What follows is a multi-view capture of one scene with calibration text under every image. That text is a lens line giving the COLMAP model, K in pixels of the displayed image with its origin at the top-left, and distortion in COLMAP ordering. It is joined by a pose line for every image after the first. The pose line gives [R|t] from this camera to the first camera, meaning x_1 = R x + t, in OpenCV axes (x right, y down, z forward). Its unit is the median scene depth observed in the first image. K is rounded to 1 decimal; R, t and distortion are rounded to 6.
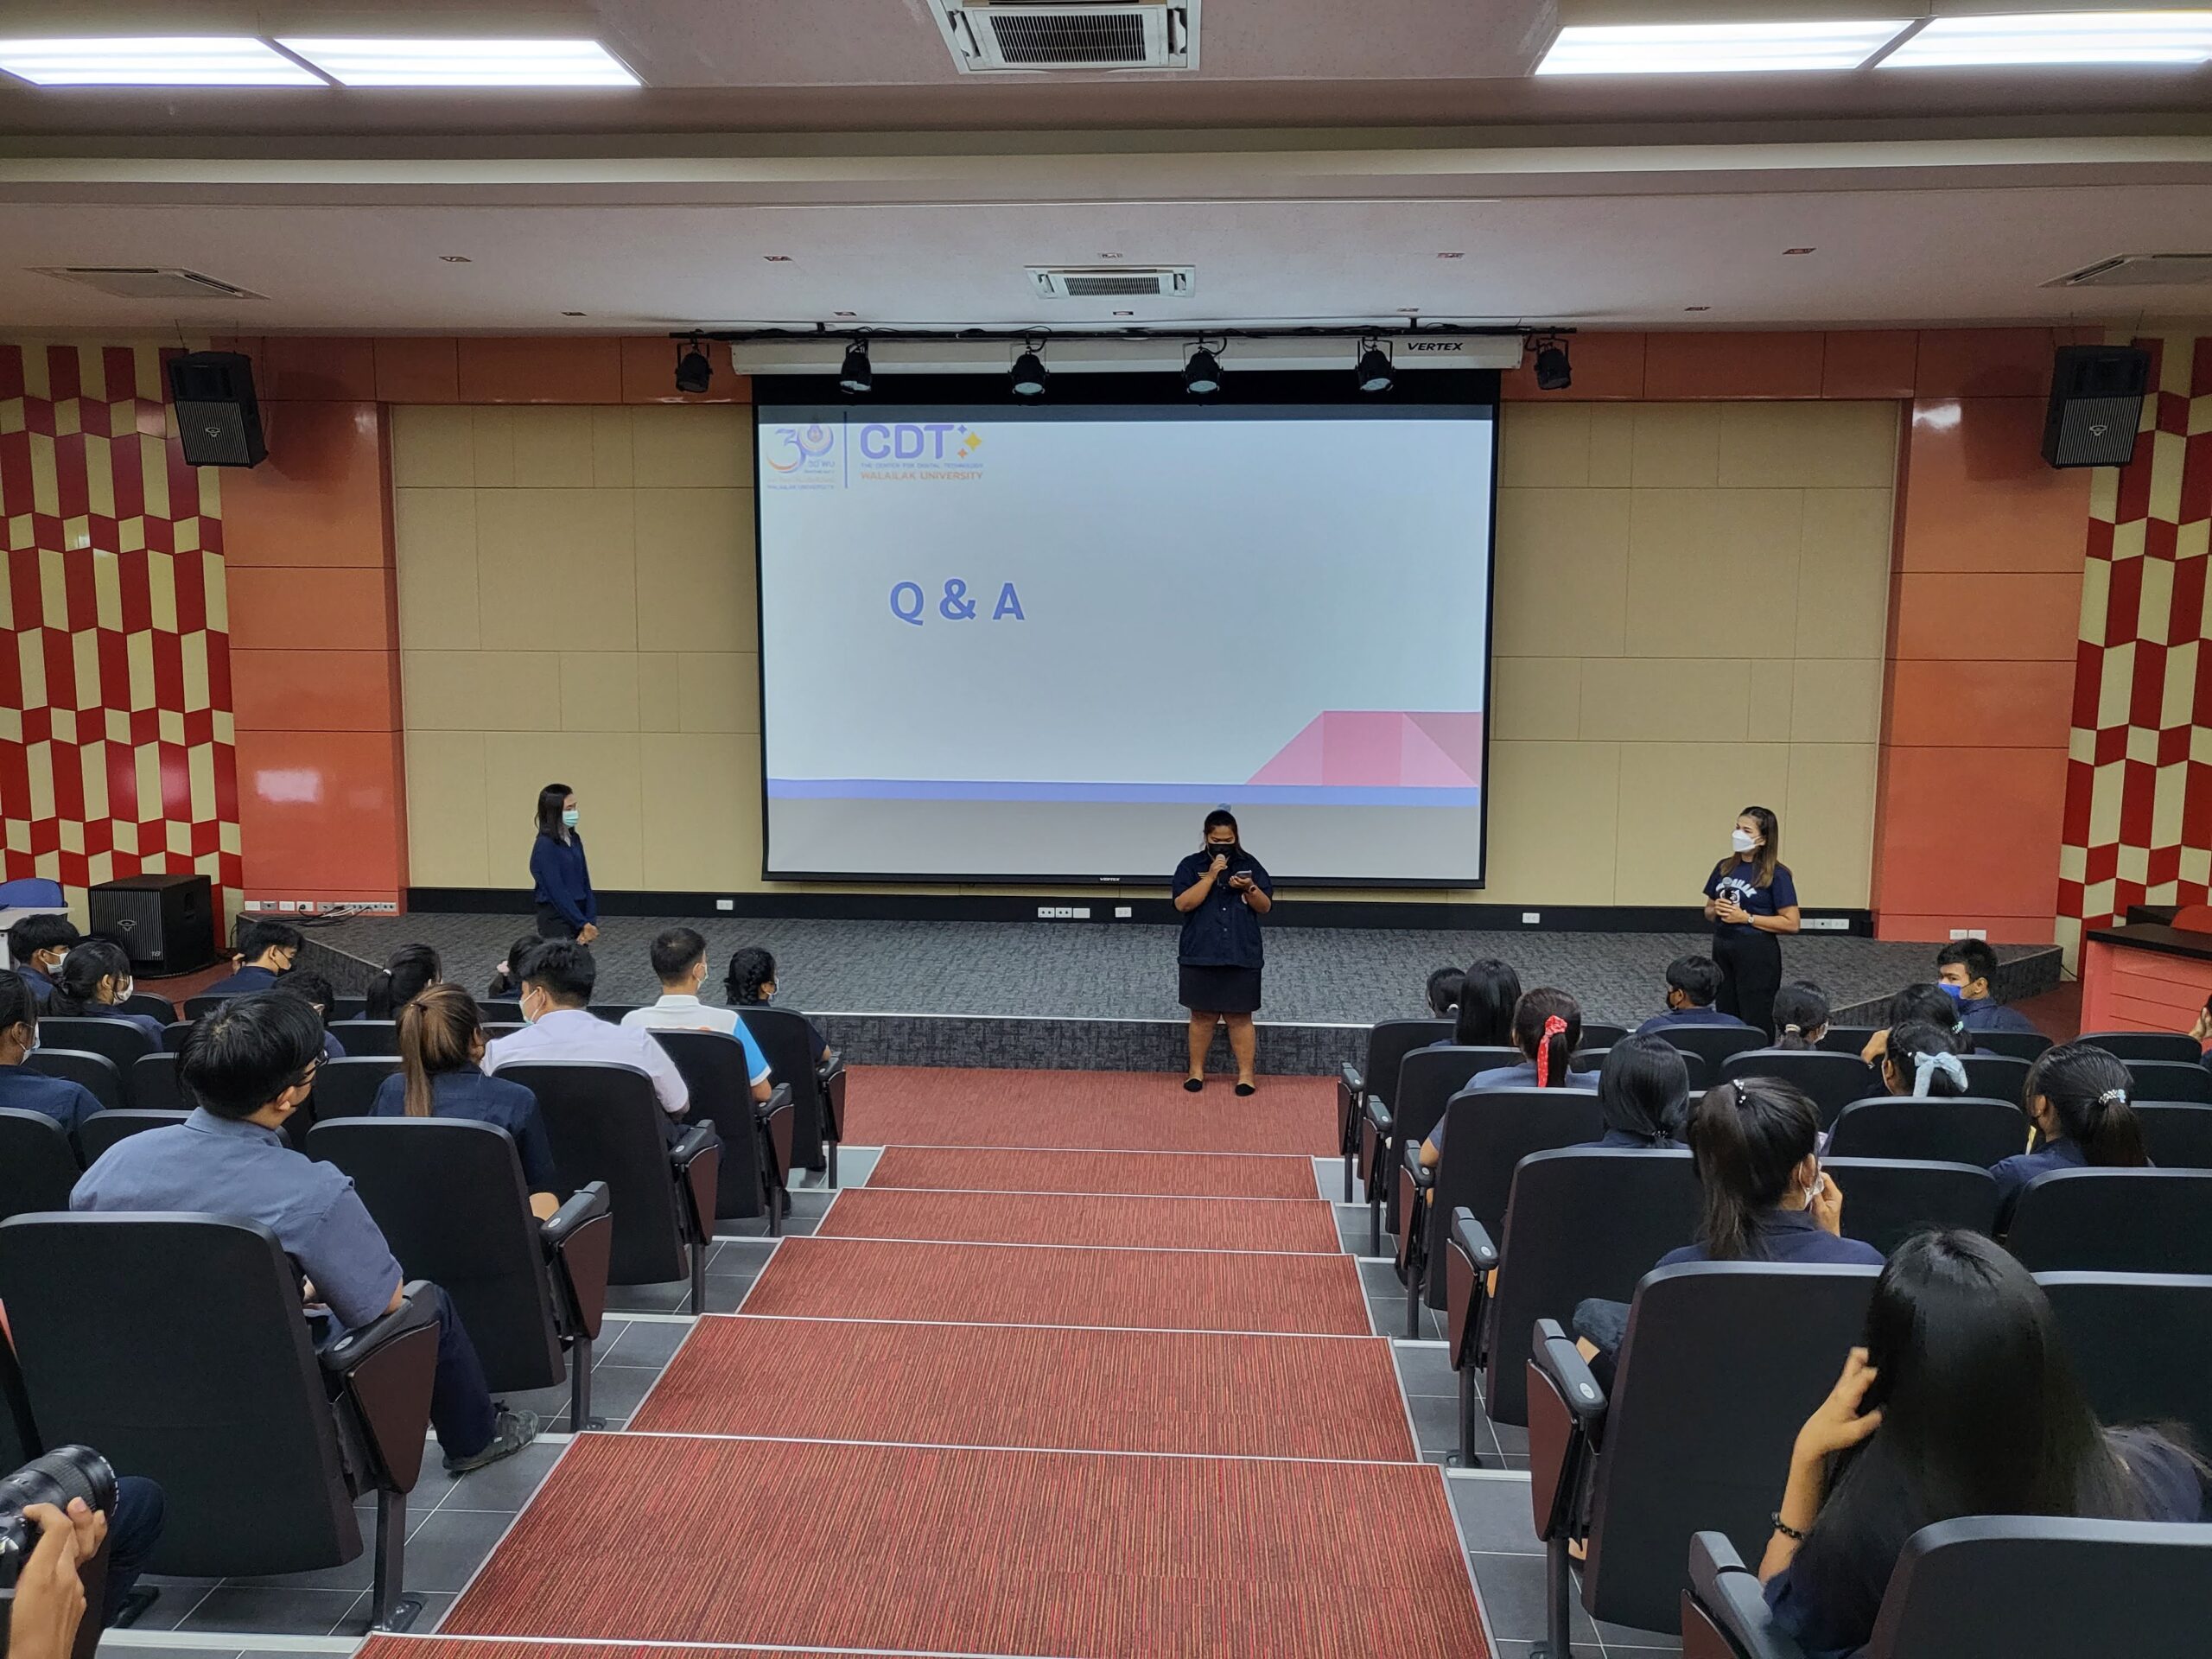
lens RADIAL K [[1756.7, 0, 1106.0], [0, 1756.7, 829.5], [0, 0, 1]] dist [-0.031868, -0.002825]
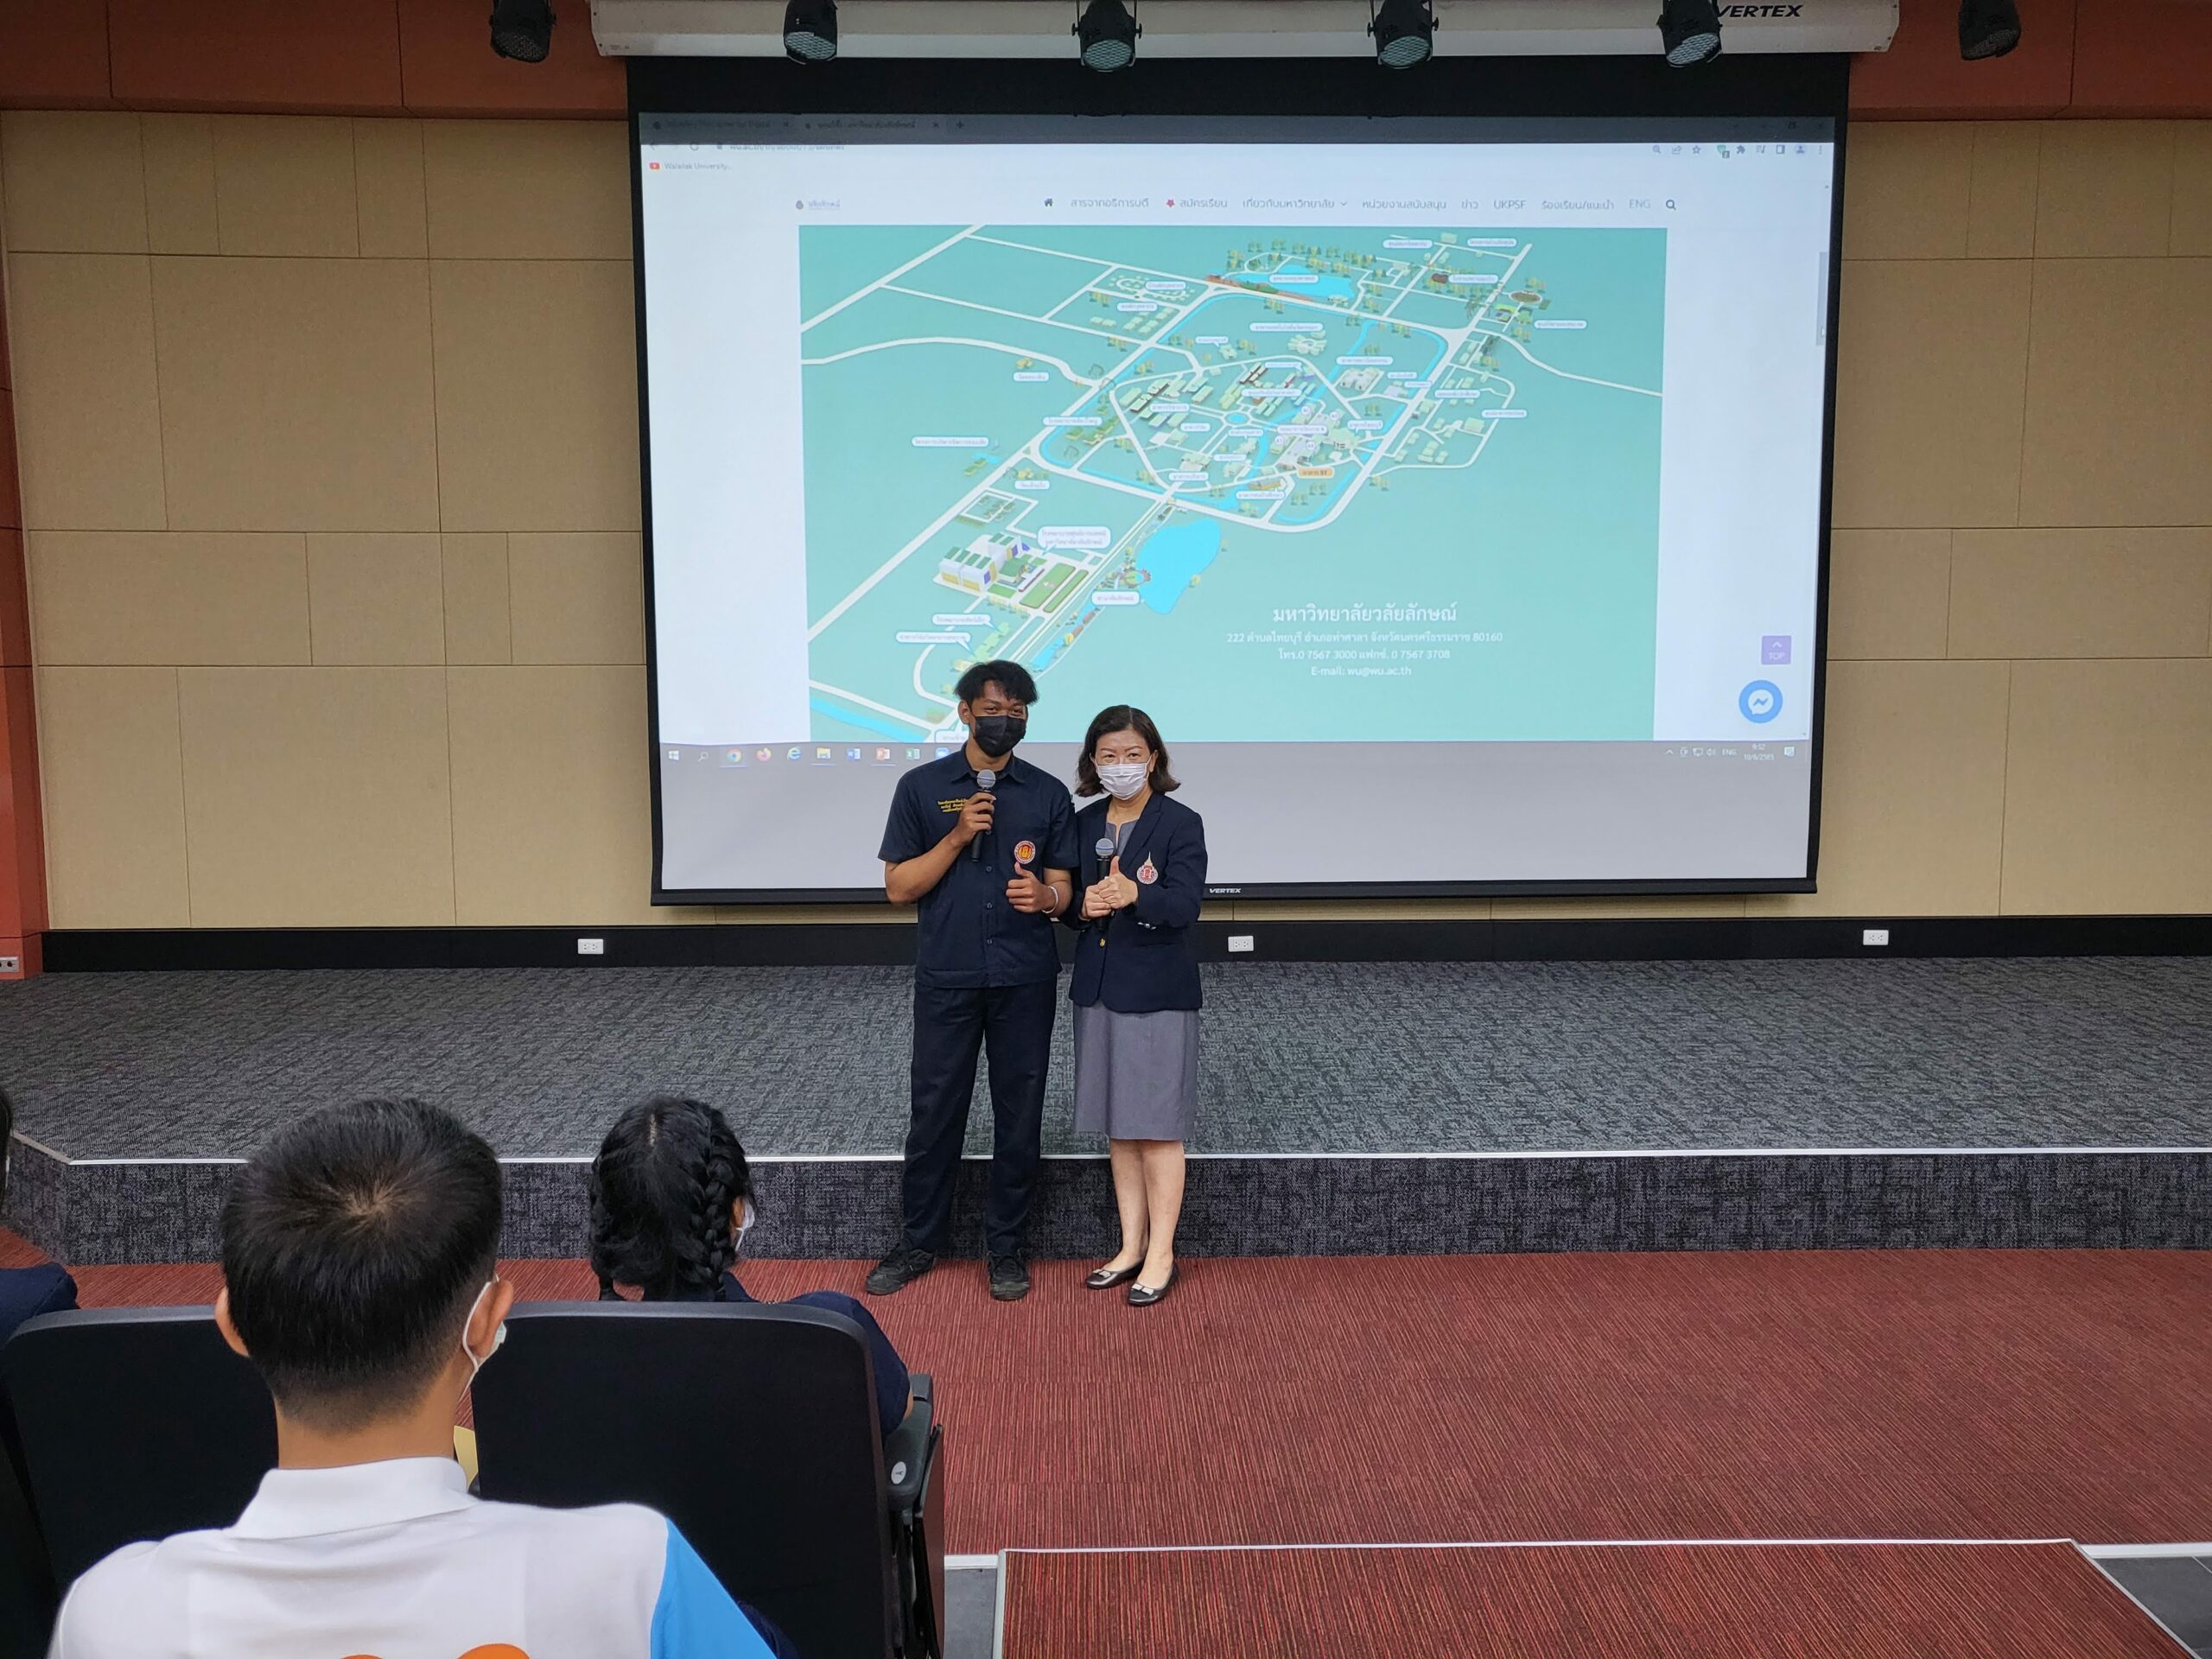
lens RADIAL K [[1714.4, 0, 1110.0], [0, 1714.4, 797.1], [0, 0, 1]] dist [-0.044116, 0.098545]
pose [[0.996798, -0.016556, 0.078227, -0.084295], [0.019361, 0.999192, -0.035225, 0.015782], [-0.077580, 0.036626, 0.996313, 0.399125]]
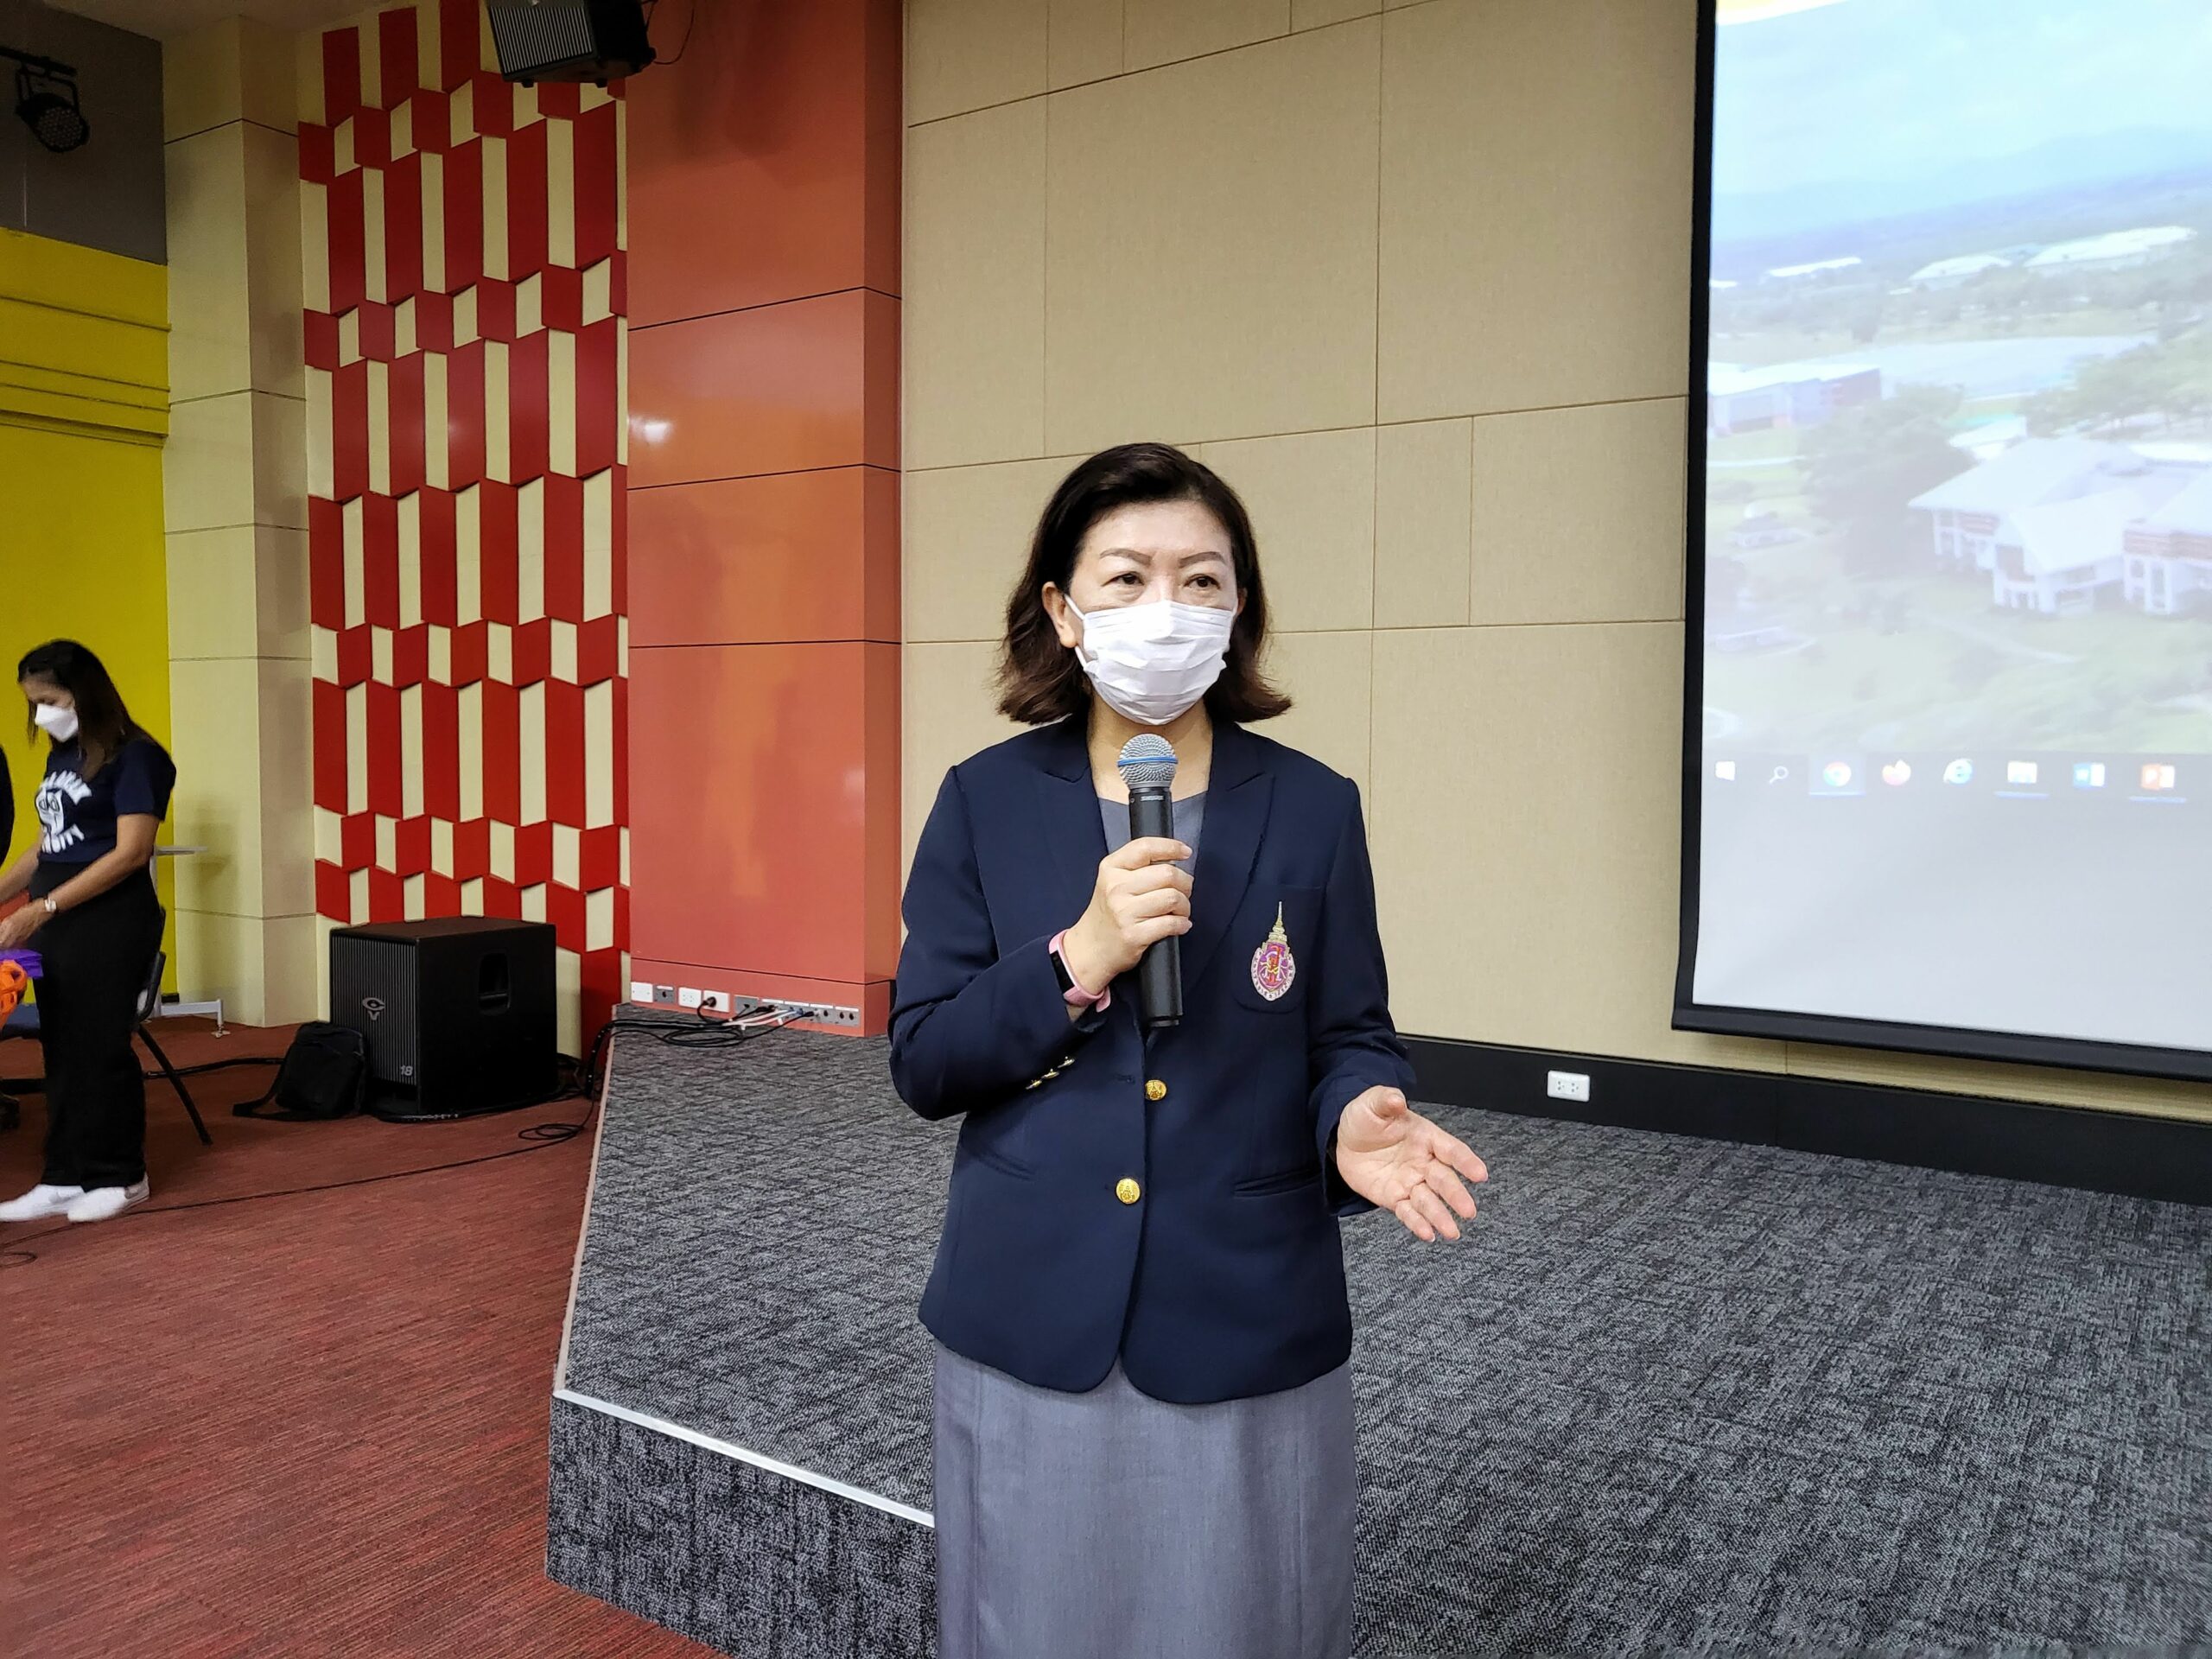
lens RADIAL K [[1714.4, 0, 1110.0], [0, 1714.4, 797.1], [0, 0, 1]] dist [-0.044116, 0.098545]
pose [[0.864339, 0.018773, -0.502558, -0.123265], [-0.068189, 0.994449, -0.080131, 0.018278], [0.498265, 0.103529, 0.860822, 0.648775]]
